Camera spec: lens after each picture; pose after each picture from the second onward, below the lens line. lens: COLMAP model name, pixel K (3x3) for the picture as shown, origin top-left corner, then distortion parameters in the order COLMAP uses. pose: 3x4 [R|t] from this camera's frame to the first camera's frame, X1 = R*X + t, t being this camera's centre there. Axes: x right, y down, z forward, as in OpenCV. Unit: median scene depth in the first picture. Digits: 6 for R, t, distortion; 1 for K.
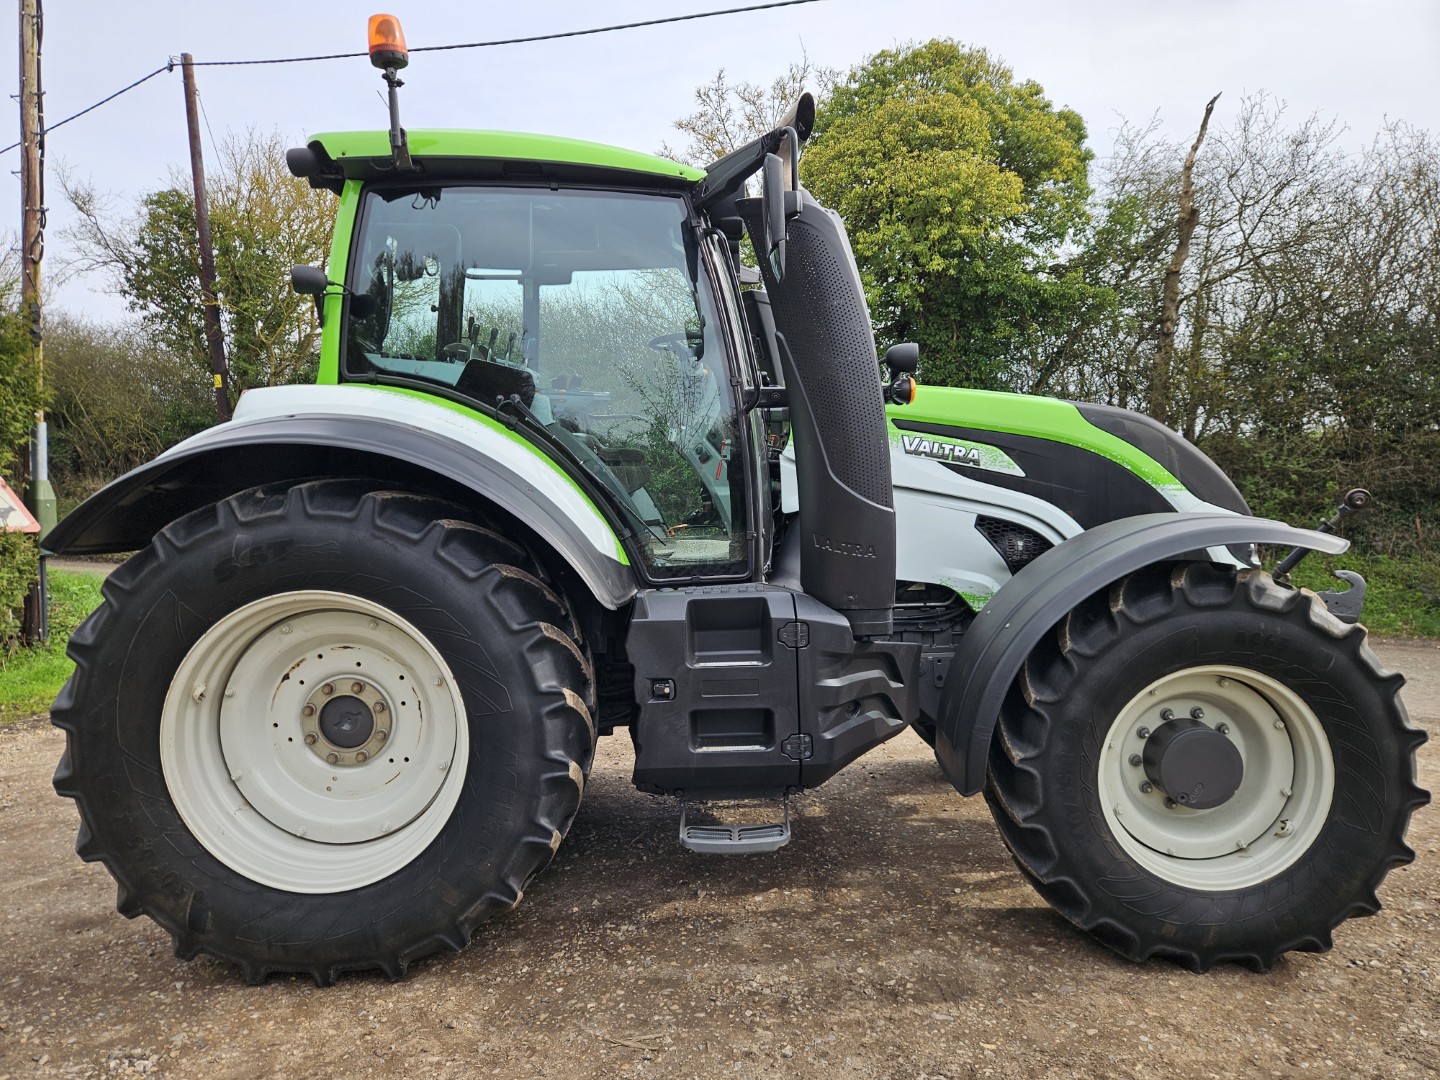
lens RADIAL K [[976.2, 0, 720.1], [0, 976.2, 532.0], [0, 0, 1]] dist [0.052376, -0.034641]
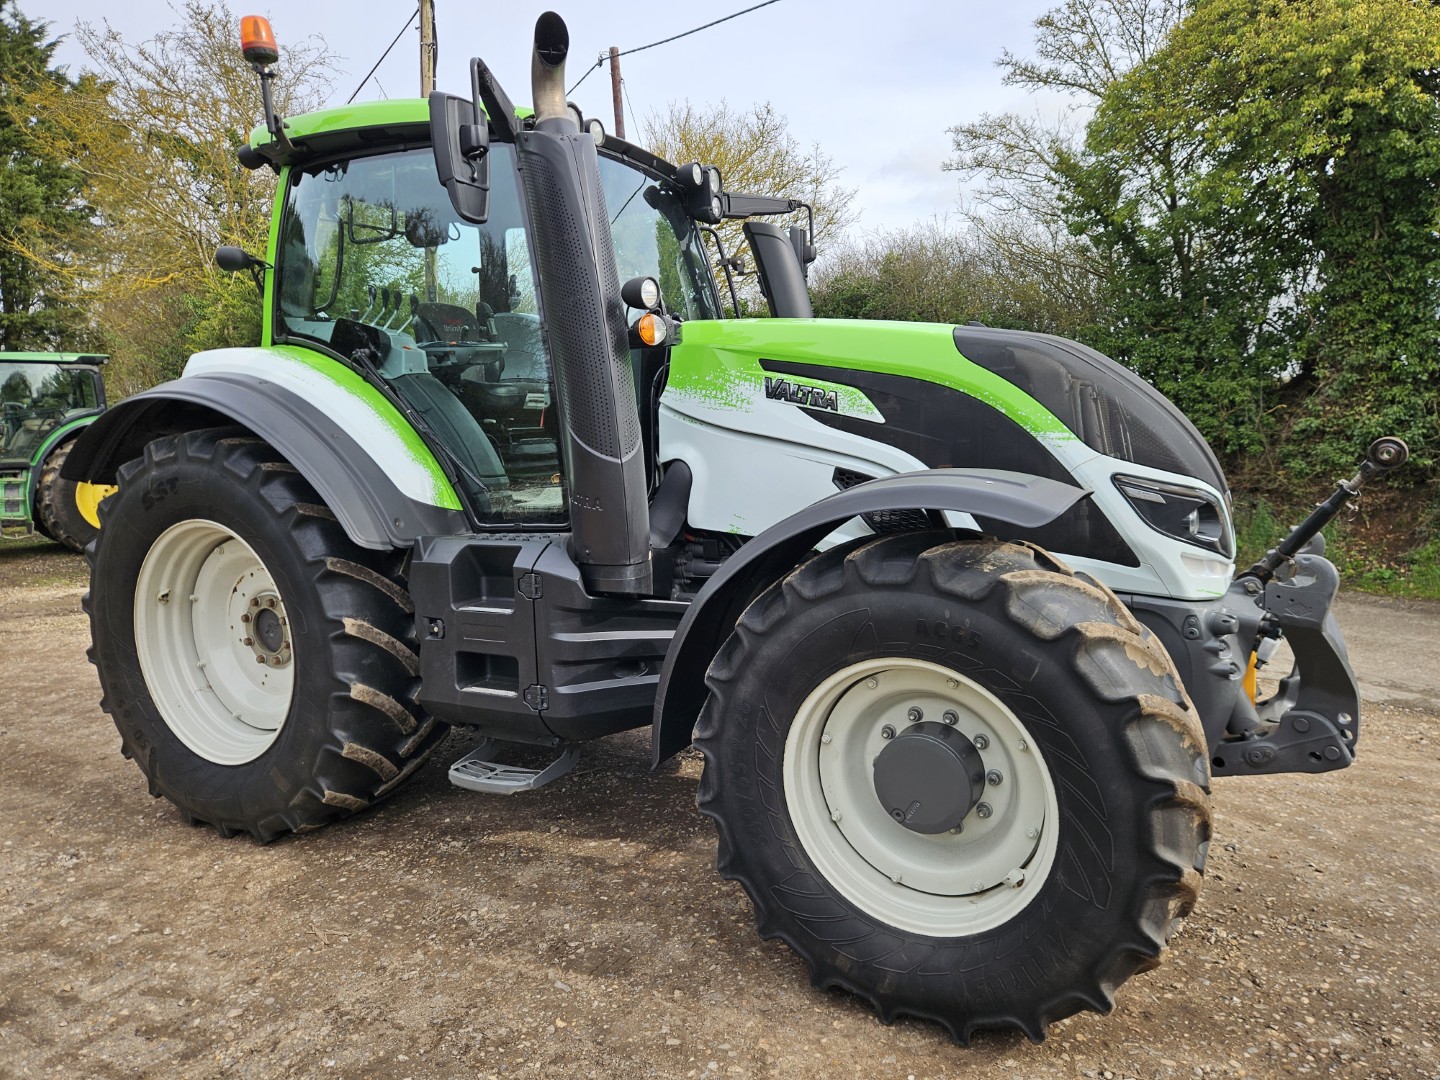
lens RADIAL K [[976.2, 0, 723.7], [0, 976.2, 547.0], [0, 0, 1]] dist [0.052376, -0.034641]
pose [[0.878335, 0.054411, -0.474939, 0.709822], [-0.021015, 0.996936, 0.075348, -0.011972], [0.477584, -0.056200, 0.876787, 0.224909]]
